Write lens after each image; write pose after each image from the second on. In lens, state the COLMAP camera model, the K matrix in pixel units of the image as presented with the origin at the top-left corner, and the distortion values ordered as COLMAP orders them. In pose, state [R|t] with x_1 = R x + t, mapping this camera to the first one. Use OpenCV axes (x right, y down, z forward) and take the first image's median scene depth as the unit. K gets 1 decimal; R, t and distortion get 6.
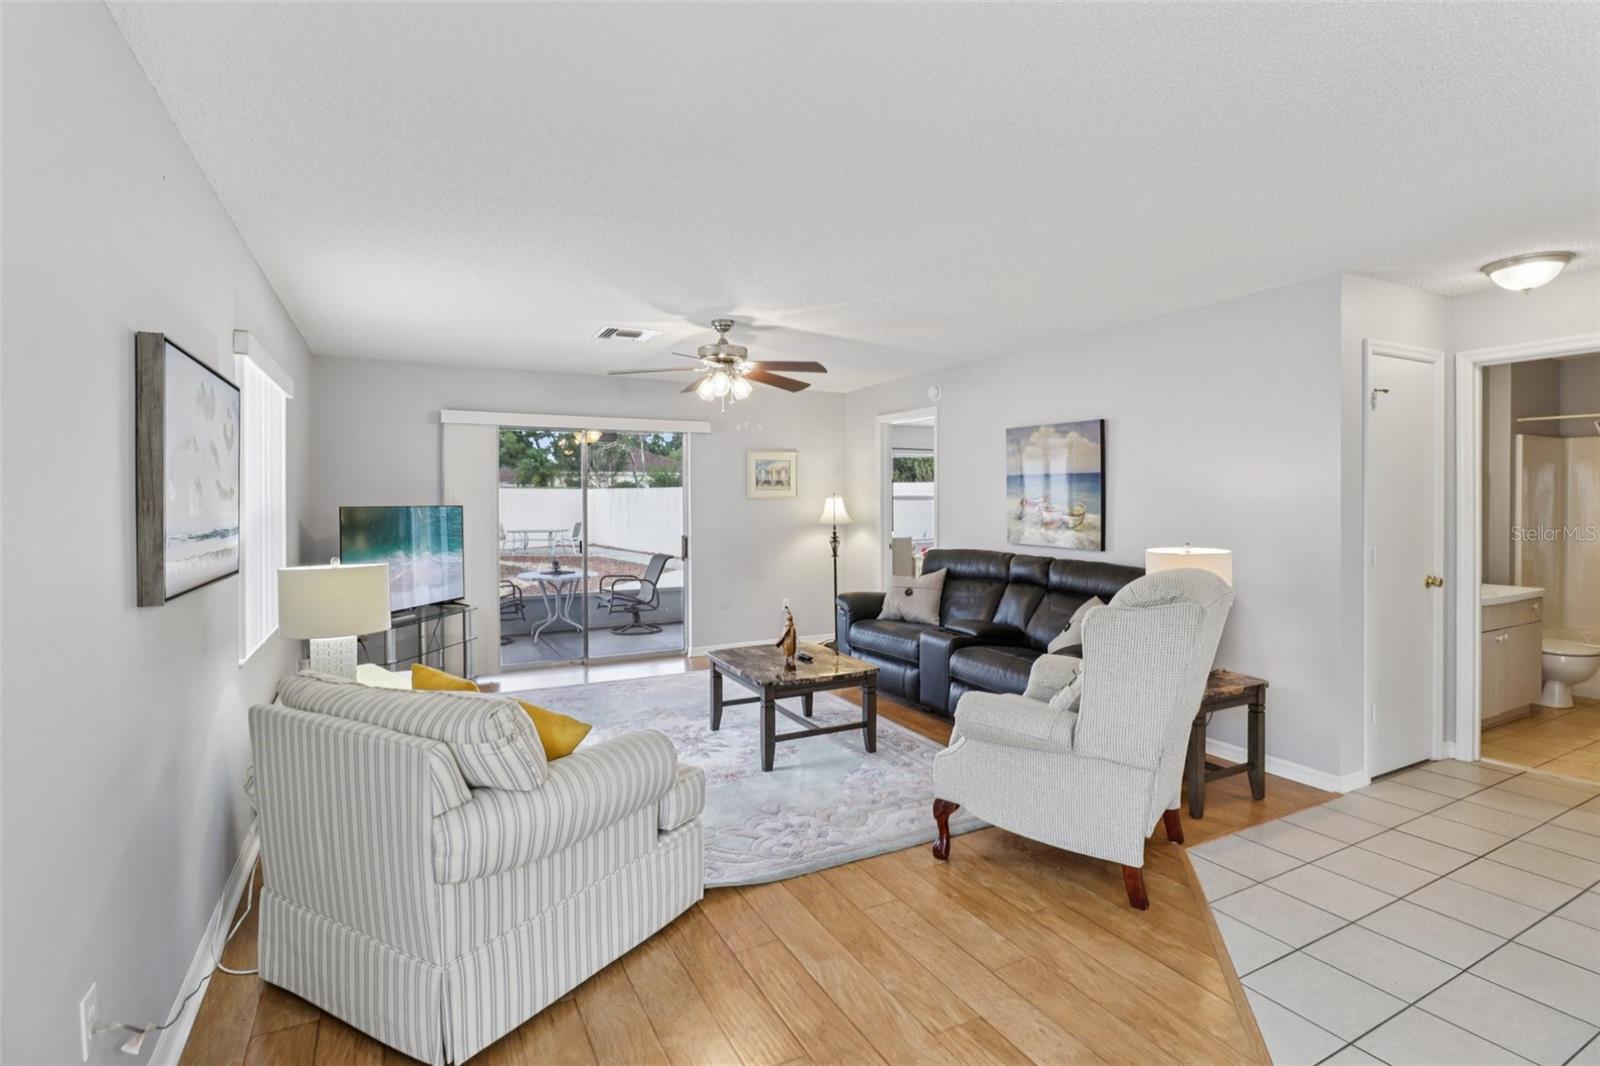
lens RADIAL K [[767.0, 0, 811.6], [0, 767.0, 523.6], [0, 0, 1]] dist [-0.003910, -0.002116]
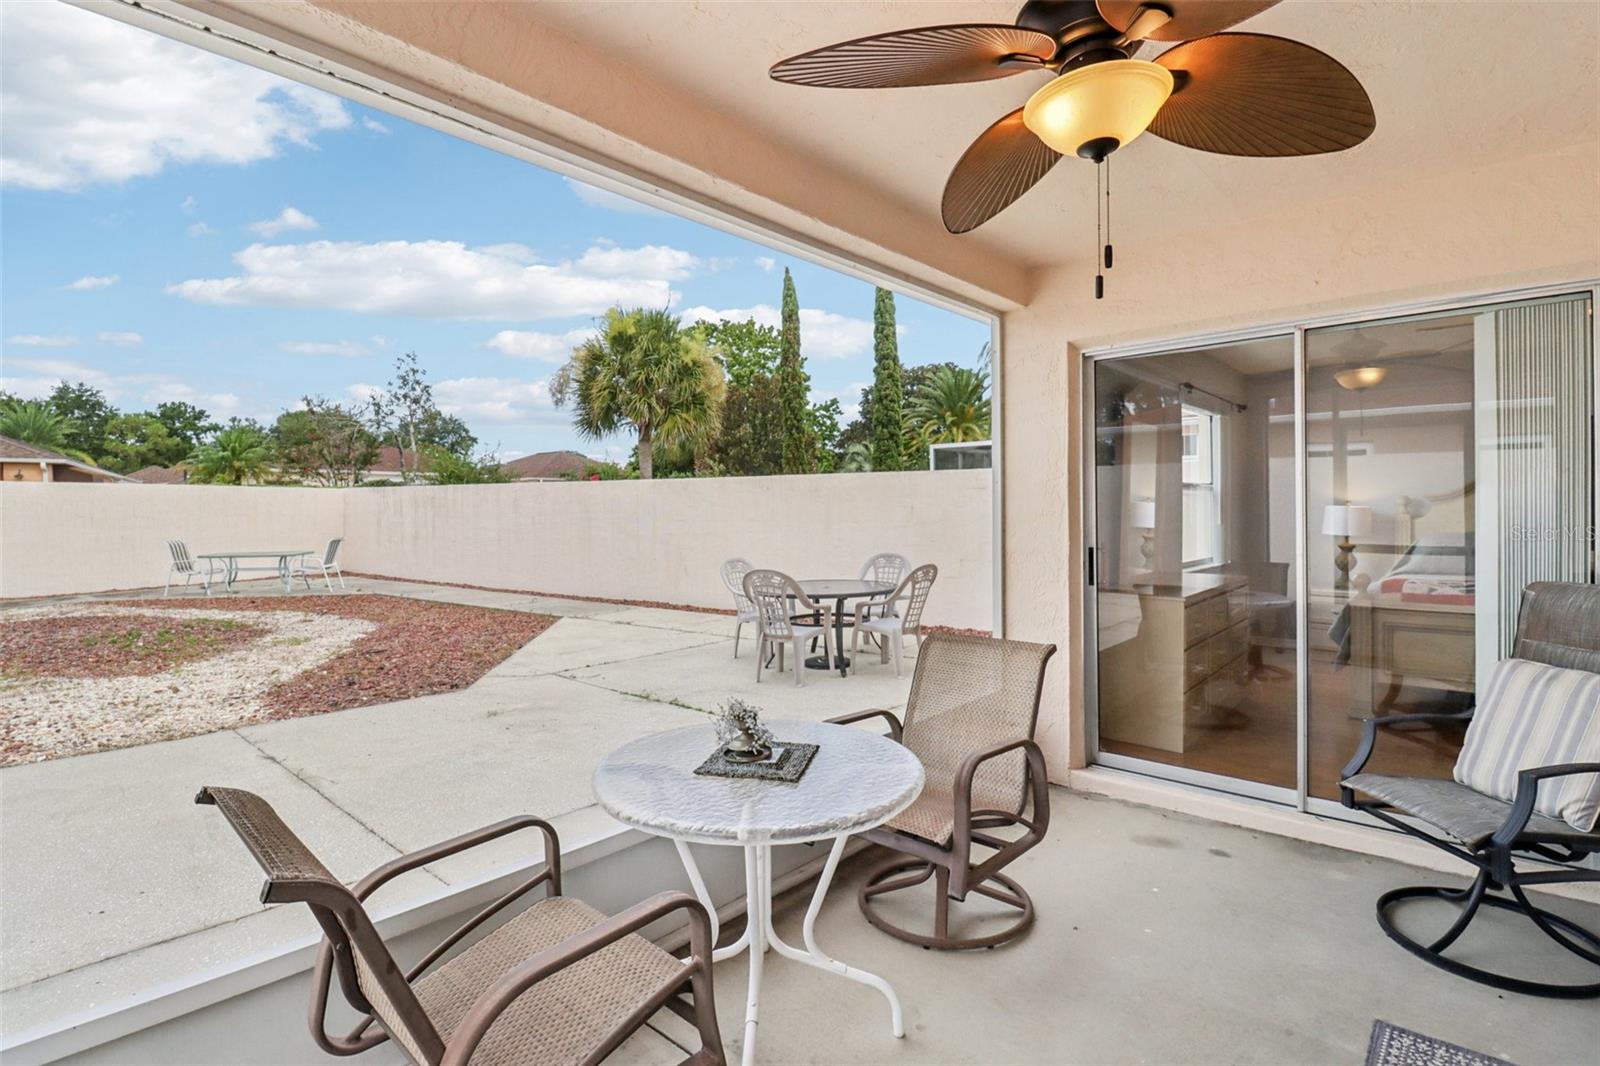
lens RADIAL K [[767.0, 0, 802.1], [0, 767.0, 516.6], [0, 0, 1]] dist [-0.003910, -0.002116]
pose [[0.944862, -0.006605, 0.327402, -0.108862], [0.013887, 0.999705, -0.019908, -0.001328], [-0.327174, 0.023357, 0.944676, 0.211431]]
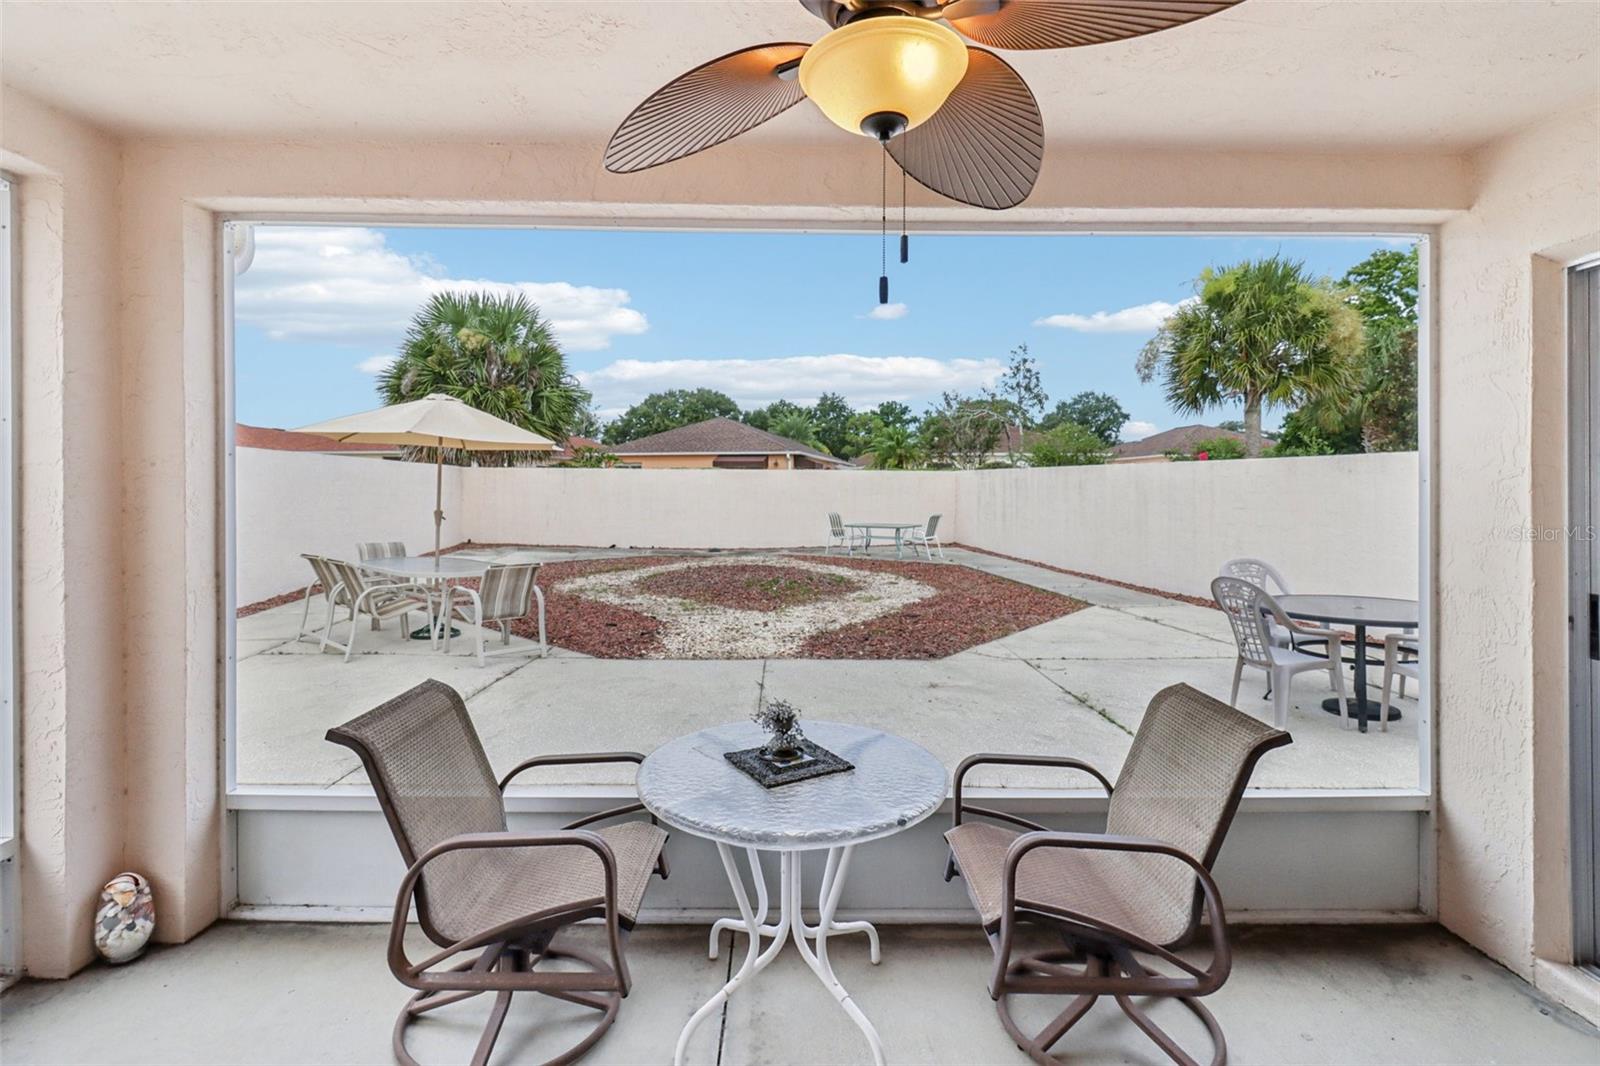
lens RADIAL K [[767.0, 0, 783.5], [0, 767.0, 488.7], [0, 0, 1]] dist [-0.003910, -0.002116]
pose [[0.876724, 0.002879, -0.480985, -0.058367], [-0.016302, 0.999585, -0.023732, -0.005099], [0.480717, 0.028647, 0.876408, 0.212926]]
